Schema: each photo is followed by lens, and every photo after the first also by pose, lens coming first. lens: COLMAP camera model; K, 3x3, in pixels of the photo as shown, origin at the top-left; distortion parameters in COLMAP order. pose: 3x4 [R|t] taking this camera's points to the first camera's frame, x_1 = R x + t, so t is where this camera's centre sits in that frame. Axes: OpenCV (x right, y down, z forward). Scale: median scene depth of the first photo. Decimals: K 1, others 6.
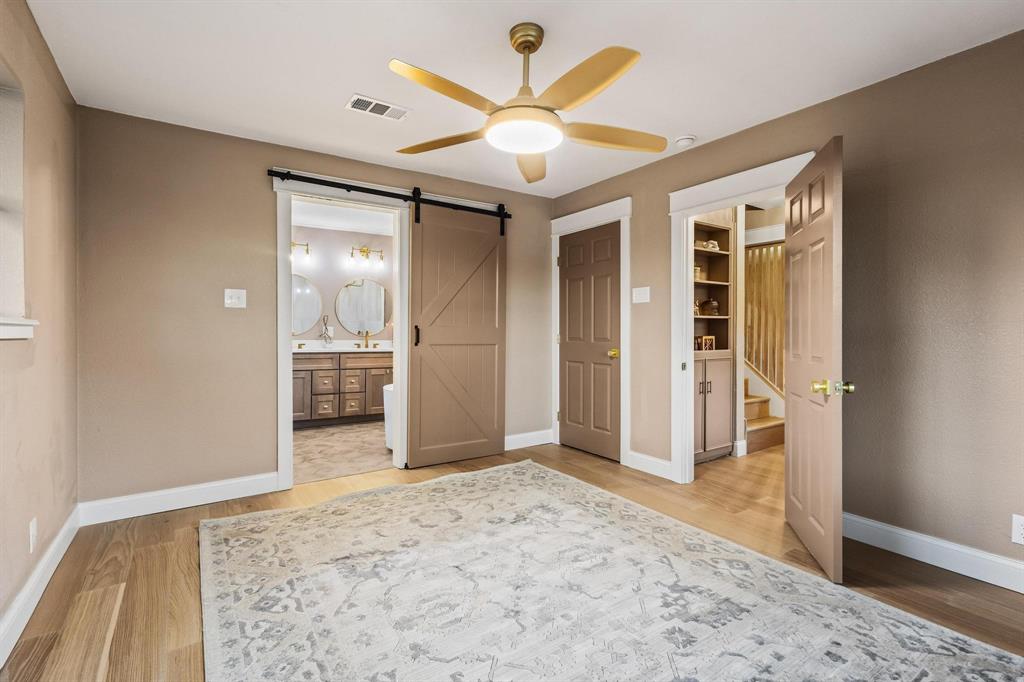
lens RADIAL K [[468.6, 0, 515.3], [0, 468.6, 333.0], [0, 0, 1]] dist [0.004133, 0.000148]
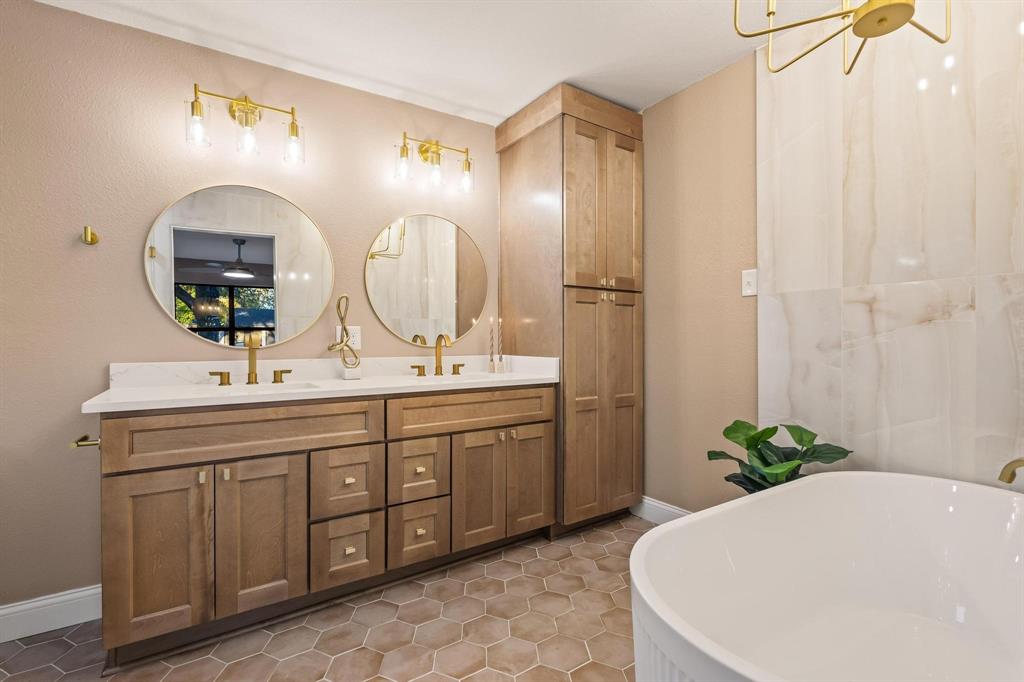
lens RADIAL K [[468.6, 0, 516.4], [0, 468.6, 342.2], [0, 0, 1]] dist [0.004133, 0.000148]
pose [[0.999927, -0.010567, -0.005810, -0.480137], [0.010629, 0.999886, 0.010764, -0.003029], [0.005696, -0.010825, 0.999925, 1.133835]]
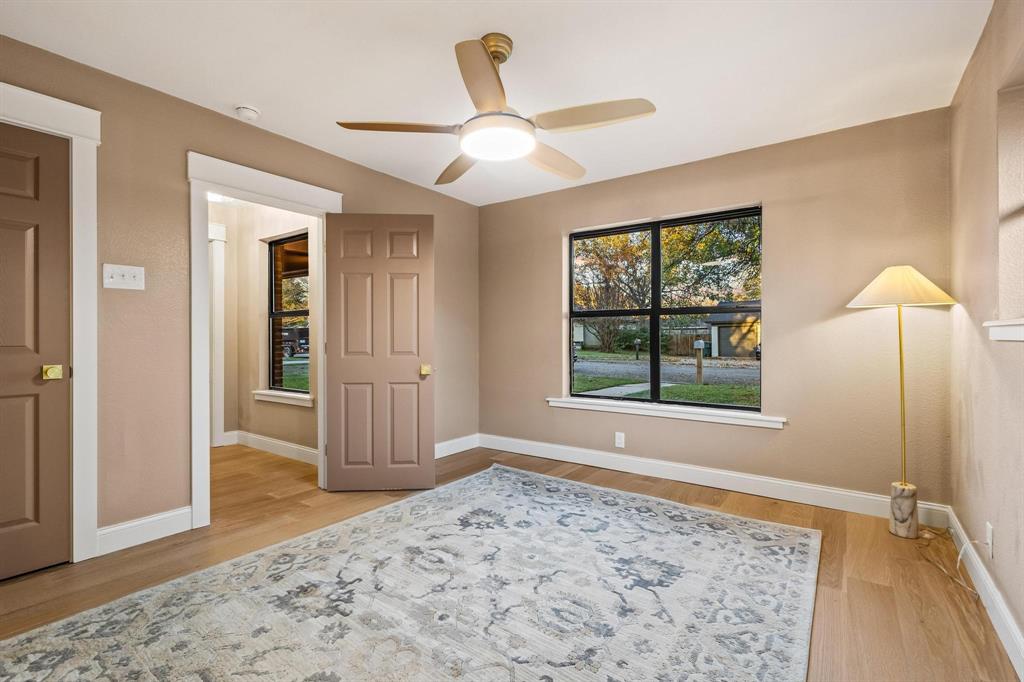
lens RADIAL K [[468.6, 0, 507.6], [0, 468.6, 332.3], [0, 0, 1]] dist [0.004133, 0.000148]
pose [[-0.331858, 0.006555, 0.943307, -0.633273], [0.002532, 0.999978, -0.006058, 0.000543], [-0.943326, 0.000378, -0.331868, 0.872254]]
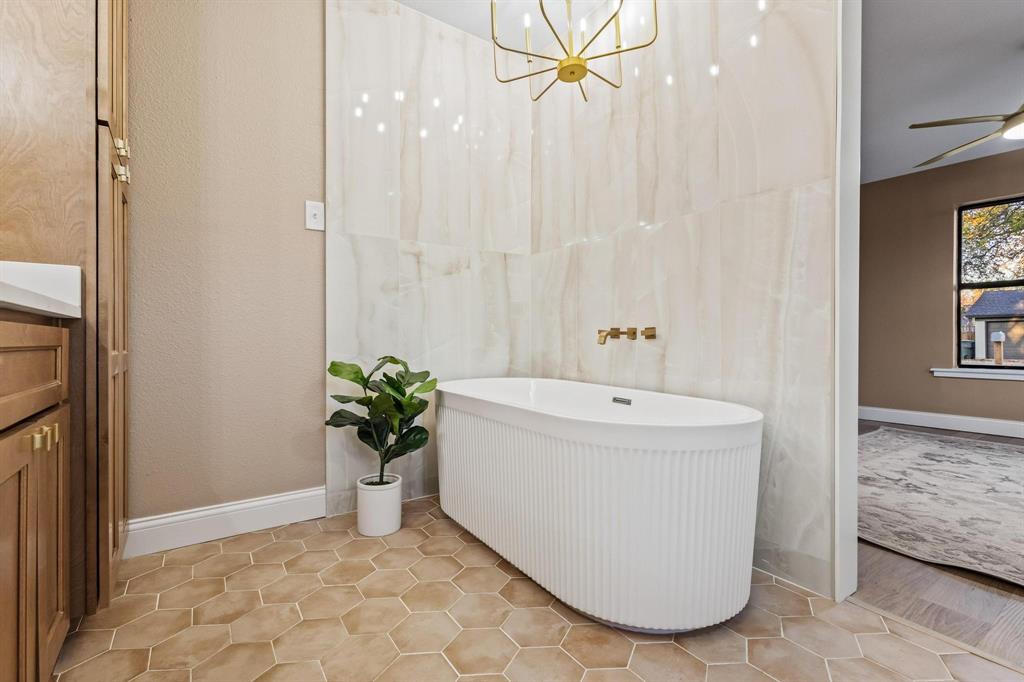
lens RADIAL K [[468.6, 0, 513.3], [0, 468.6, 337.5], [0, 0, 1]] dist [0.004133, 0.000148]
pose [[-0.006268, -0.001491, 0.999979, -0.788486], [0.000684, 0.999999, 0.001495, 0.088037], [-0.999980, 0.000693, -0.006267, 1.577736]]
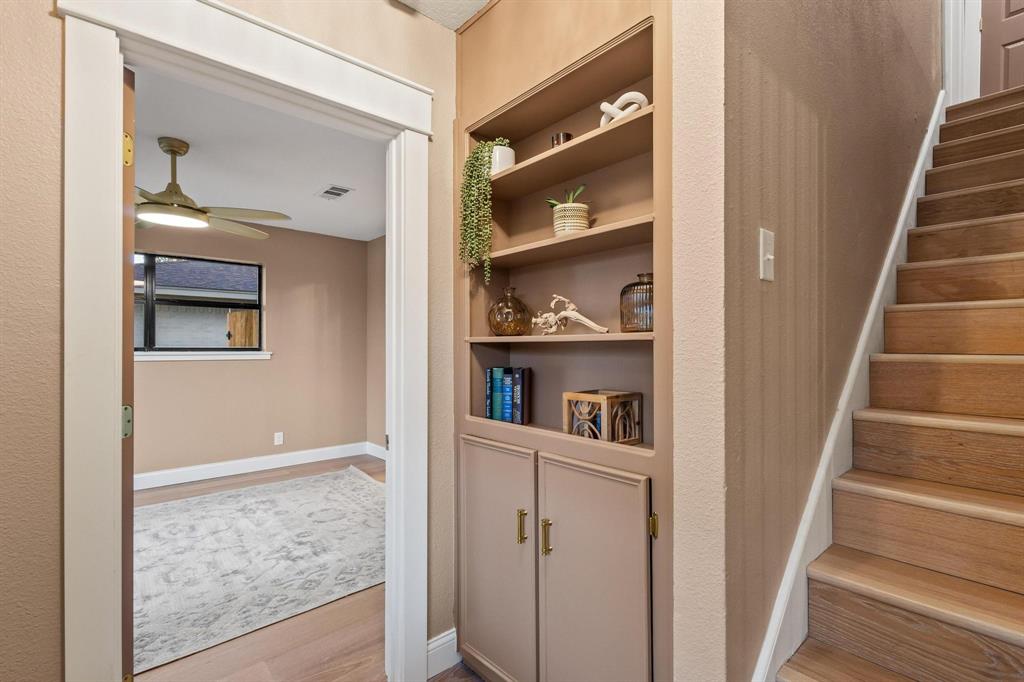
lens RADIAL K [[468.6, 0, 510.6], [0, 468.6, 348.3], [0, 0, 1]] dist [0.004133, 0.000148]
pose [[0.118748, 0.001885, -0.992923, 0.973481], [-0.004477, 0.999989, 0.001363, -0.034579], [0.992914, 0.004283, 0.118755, 1.188939]]
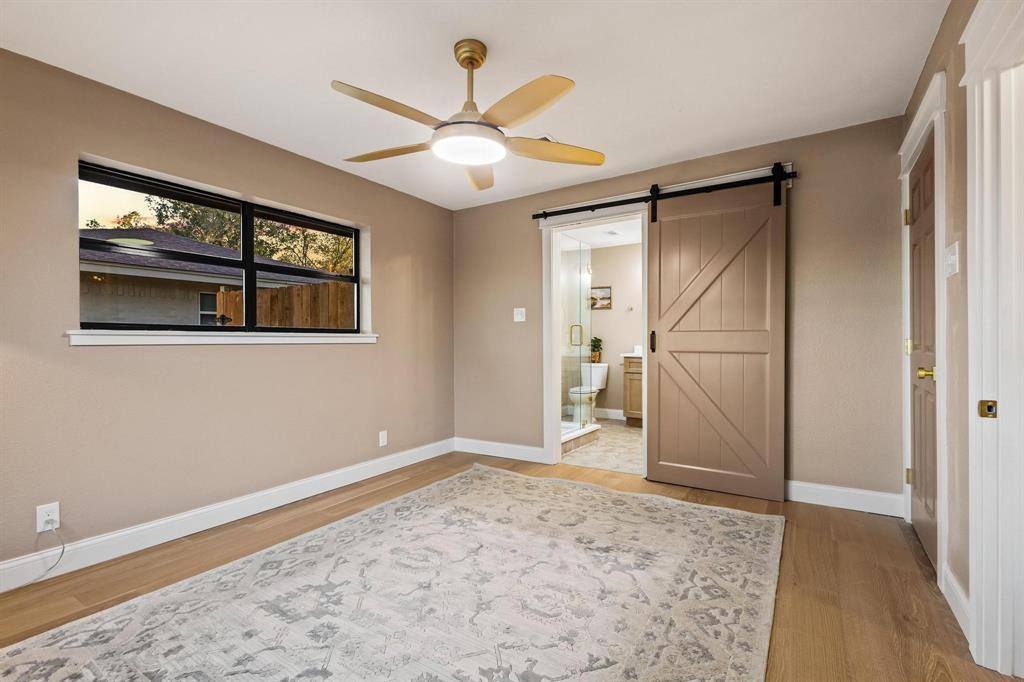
lens RADIAL K [[468.6, 0, 509.0], [0, 468.6, 337.1], [0, 0, 1]] dist [0.004133, 0.000148]
pose [[0.384323, -0.010935, -0.923134, 0.670950], [0.005346, 0.999939, -0.009619, 0.005594], [0.923183, -0.001239, 0.384358, 0.446633]]
